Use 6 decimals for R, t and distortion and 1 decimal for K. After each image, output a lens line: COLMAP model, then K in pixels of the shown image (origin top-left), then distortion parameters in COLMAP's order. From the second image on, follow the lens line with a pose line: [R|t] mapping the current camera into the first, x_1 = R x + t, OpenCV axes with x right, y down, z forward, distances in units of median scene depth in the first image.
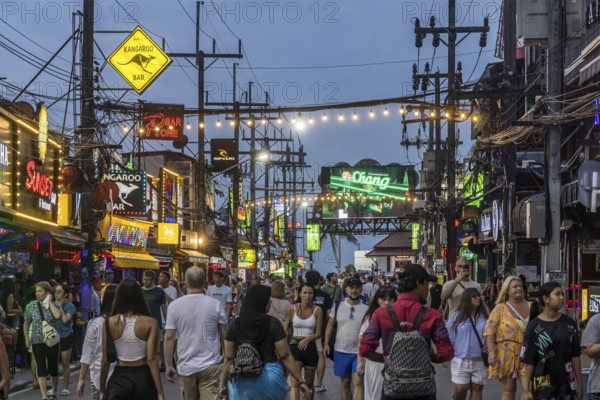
lens RADIAL K [[1163.7, 0, 299.4], [0, 1163.7, 230.6], [0, 0, 1]] dist [0.193901, -0.085784]
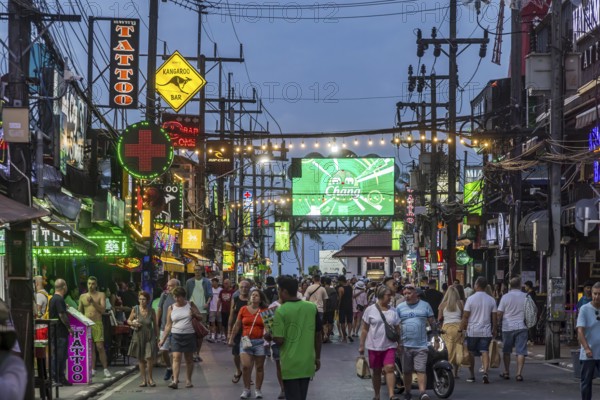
lens RADIAL K [[1399.2, 0, 300.0], [0, 1399.2, 200.0], [0, 0, 1]] dist [0.345483, -0.197010]
pose [[0.999111, 0.007650, 0.041465, -0.053796], [-0.006926, 0.999821, -0.017582, -0.008984], [-0.041592, 0.017279, 0.998985, -0.225490]]
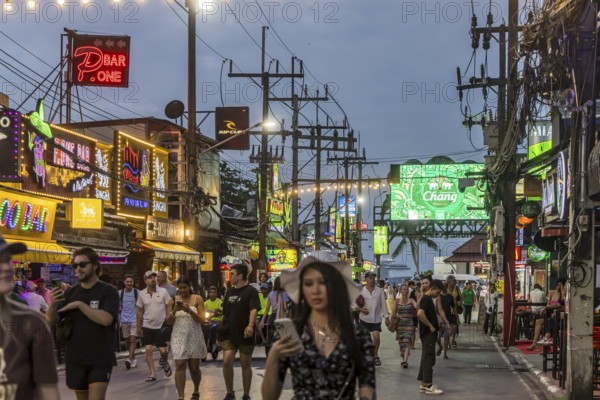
lens RADIAL K [[1122.5, 0, 300.4], [0, 1122.5, 281.3], [0, 0, 1]] dist [0.016673, 0.044562]
pose [[0.996834, 0.008290, -0.079075, 0.053042], [-0.005266, 0.999250, 0.038365, 0.013087], [0.079334, -0.037827, 0.996130, 0.273366]]
